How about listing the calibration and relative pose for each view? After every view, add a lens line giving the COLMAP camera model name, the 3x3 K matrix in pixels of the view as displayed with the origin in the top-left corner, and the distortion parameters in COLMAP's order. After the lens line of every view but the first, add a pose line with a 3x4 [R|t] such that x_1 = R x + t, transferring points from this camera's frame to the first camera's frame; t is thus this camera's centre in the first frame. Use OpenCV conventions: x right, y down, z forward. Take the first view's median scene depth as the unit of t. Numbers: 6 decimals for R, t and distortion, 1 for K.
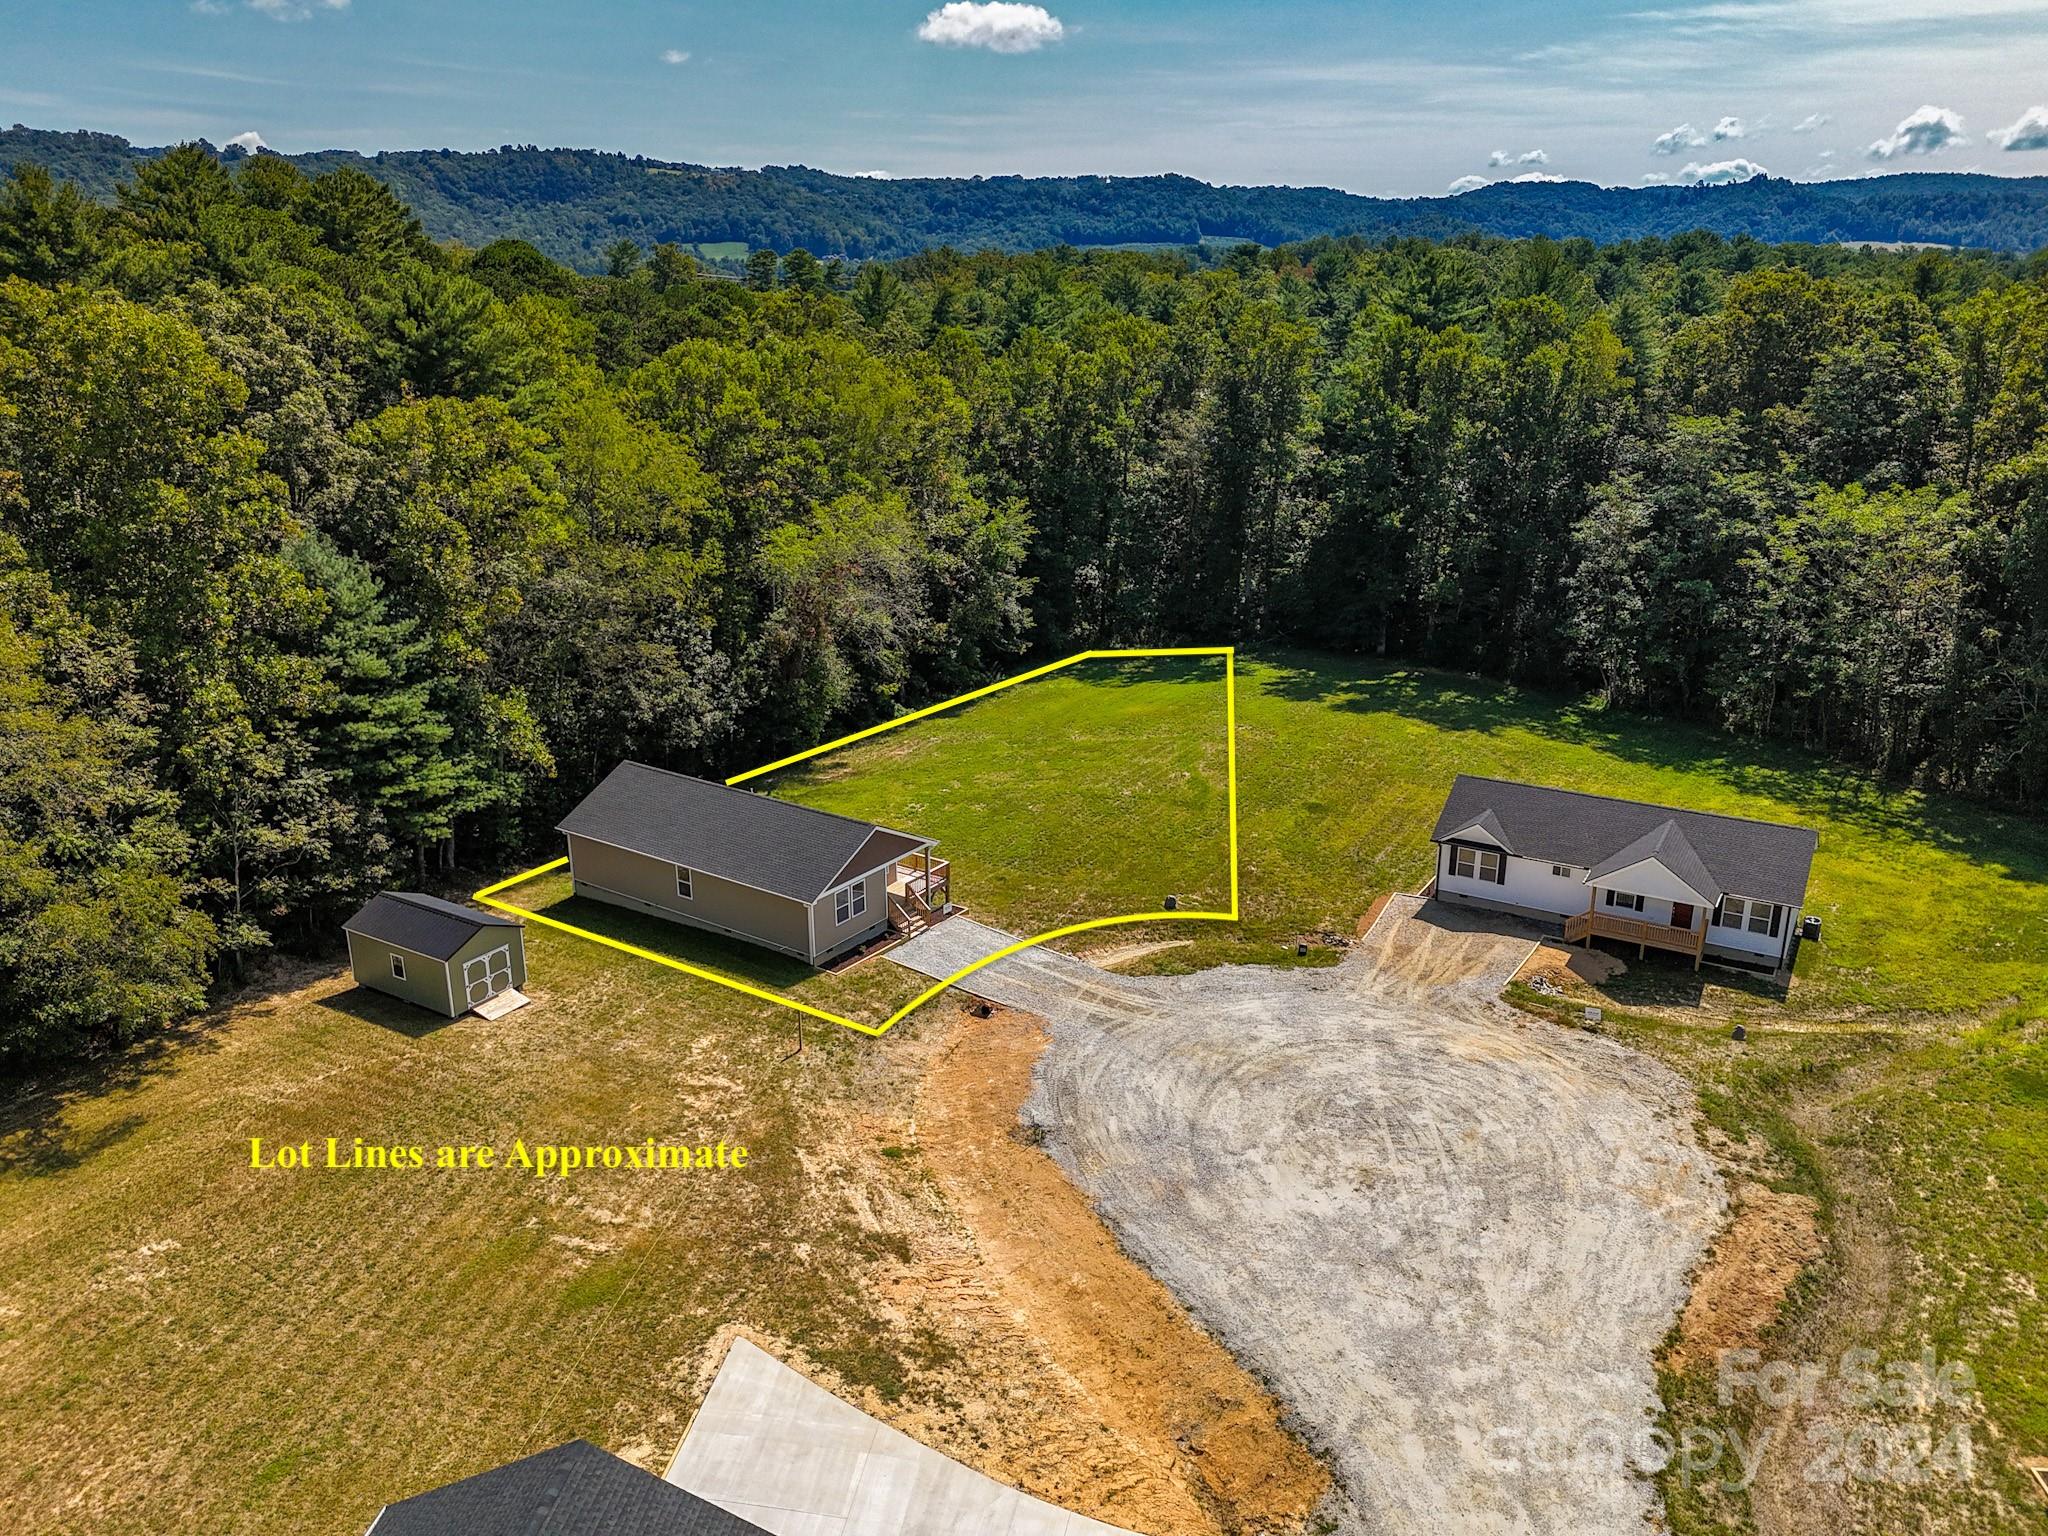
lens RADIAL K [[1462.6, 0, 1056.8], [0, 1462.6, 795.8], [0, 0, 1]] dist [0.057433, -0.050818]
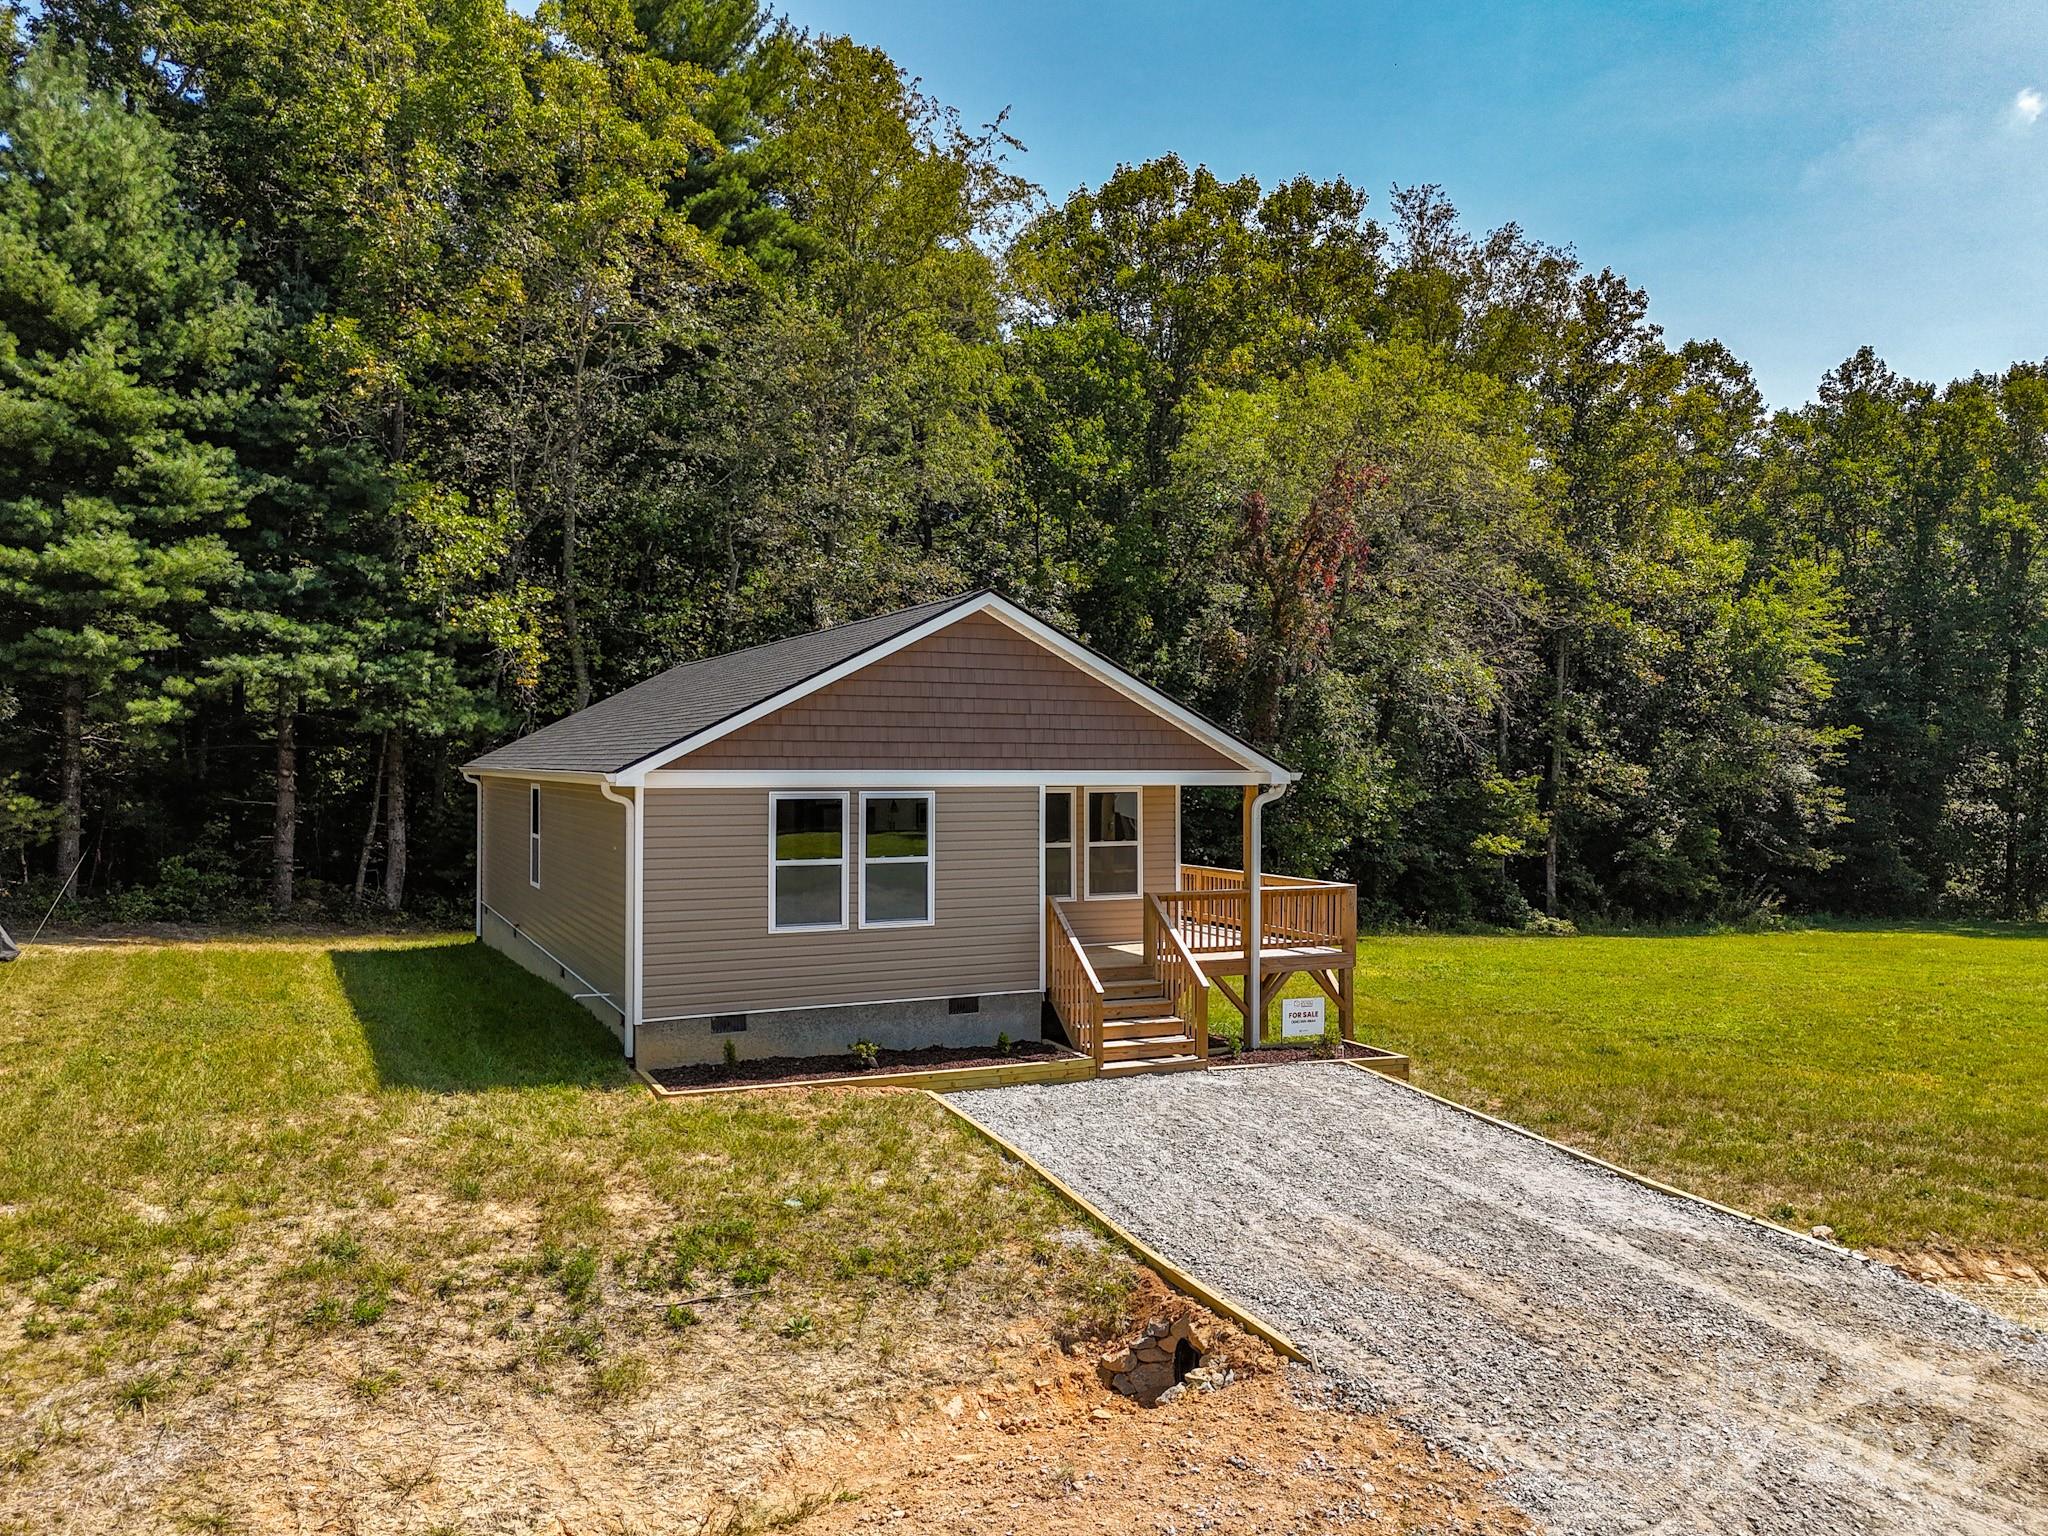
lens RADIAL K [[1509.2, 0, 1024.0], [0, 1509.2, 768.0], [0, 0, 1]] dist [0.067028, -0.059537]
pose [[0.857515, -0.000266, -0.514459, 0.014164], [-0.171253, 0.942822, -0.285937, 0.079460], [0.485119, 0.333298, 0.808438, 0.489537]]
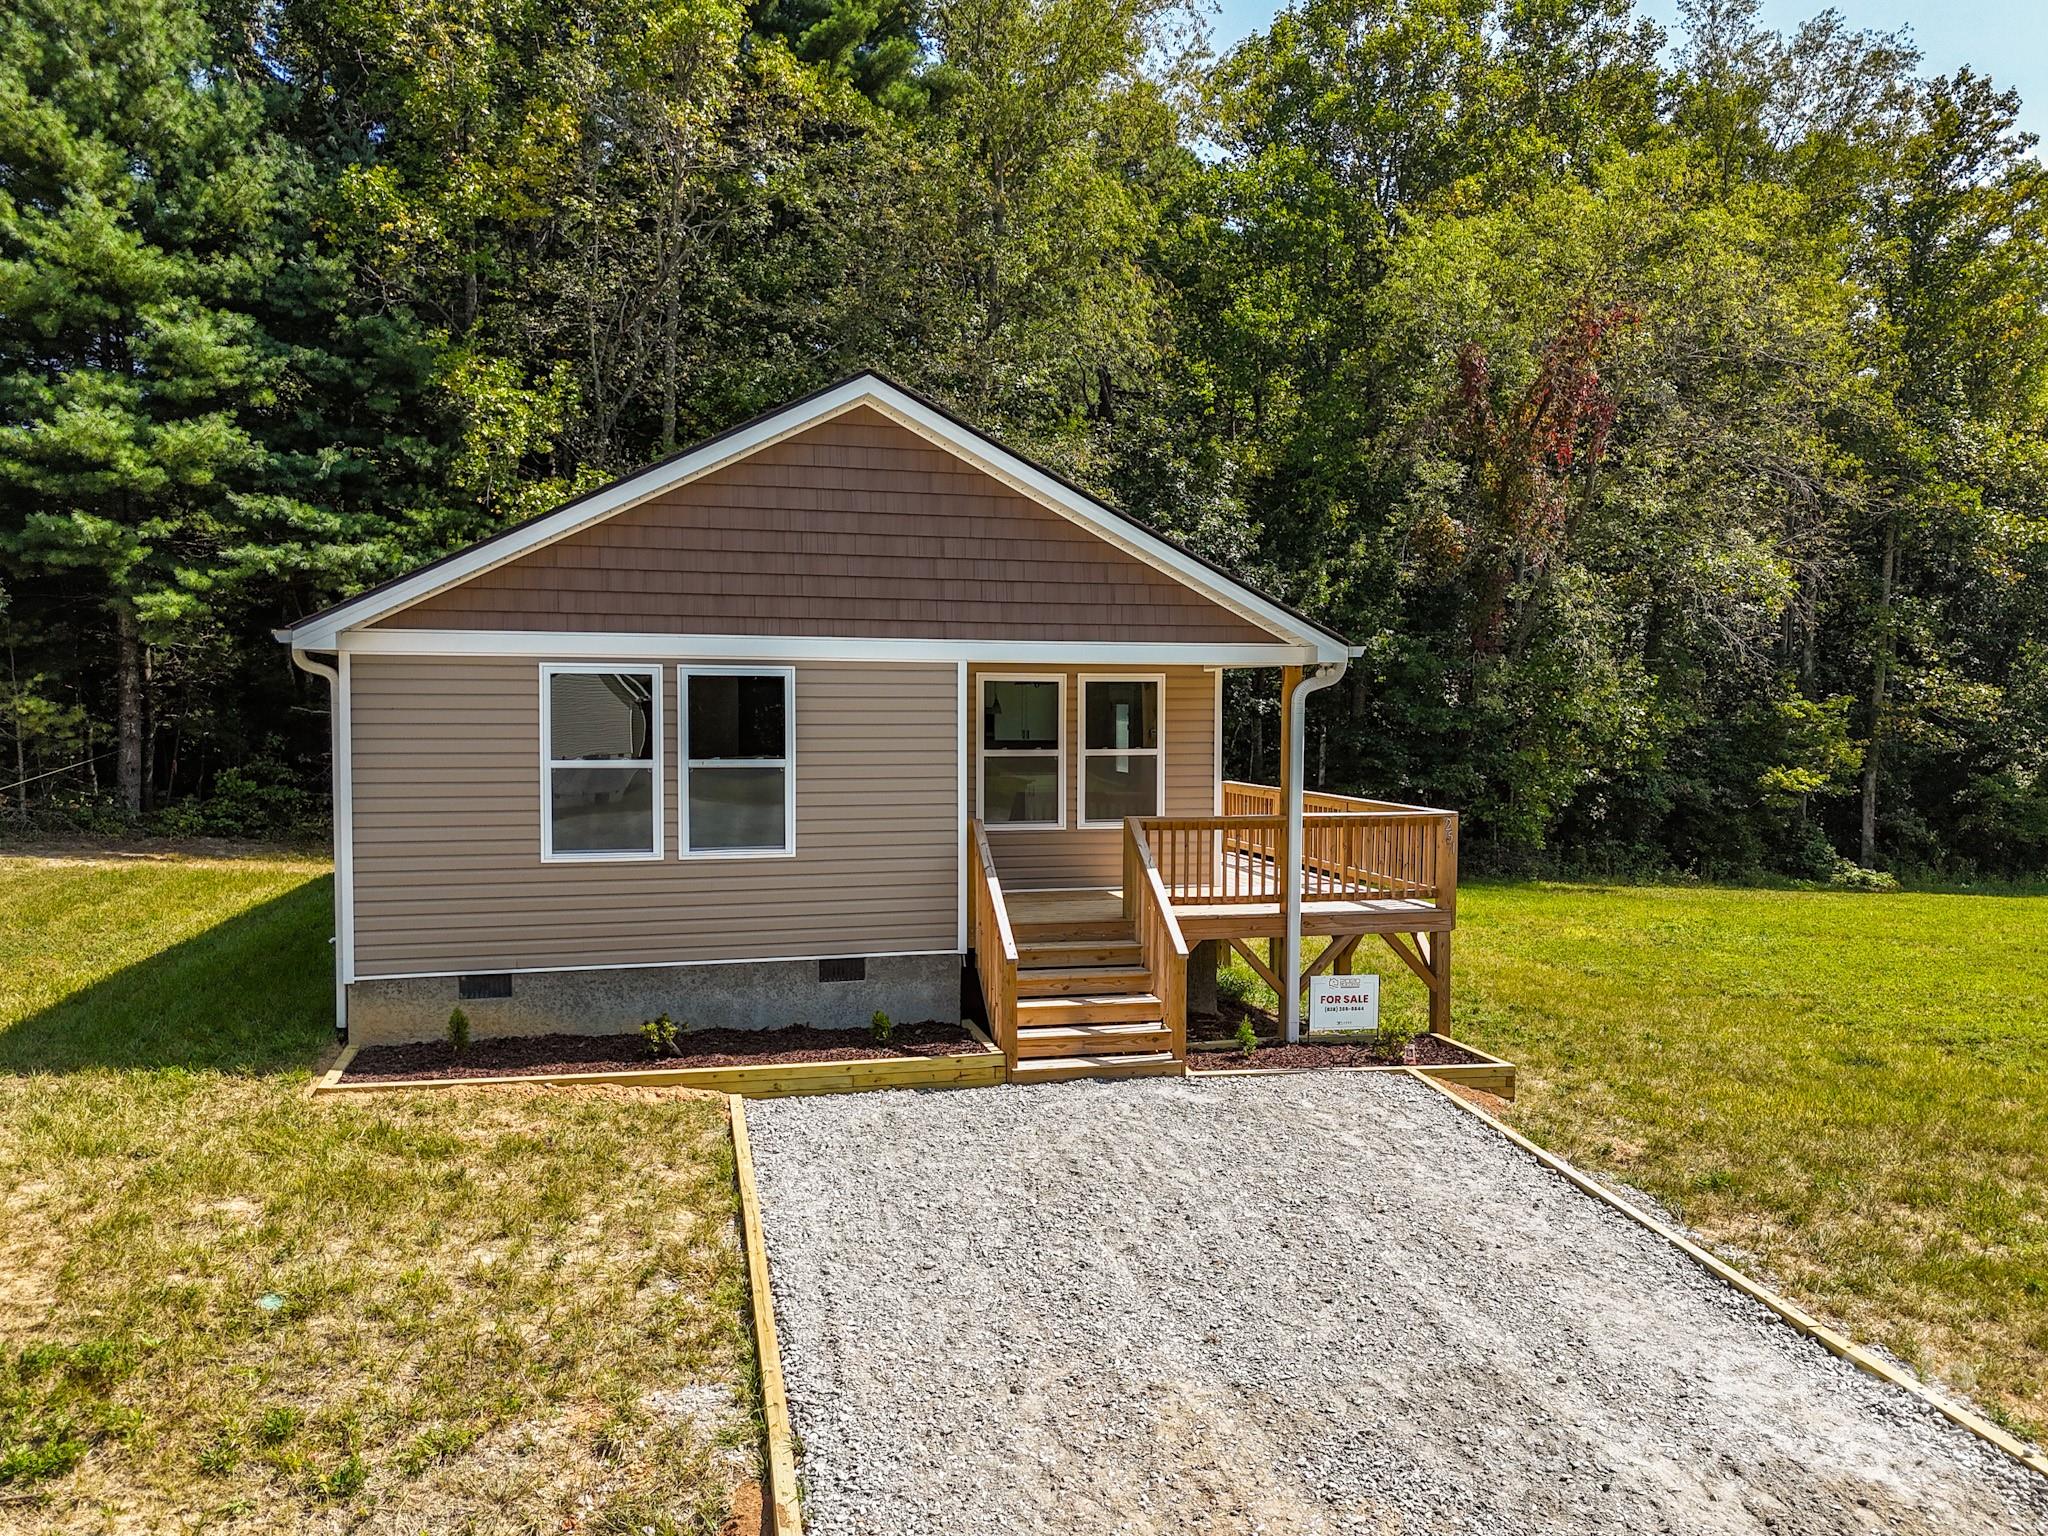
lens RADIAL K [[1509.2, 0, 1024.0], [0, 1509.2, 768.0], [0, 0, 1]] dist [0.067028, -0.059537]
pose [[0.744715, 0.029260, -0.666741, 0.011734], [-0.224542, 0.951780, -0.209033, 0.063699], [0.628475, 0.305381, 0.715375, 0.550993]]
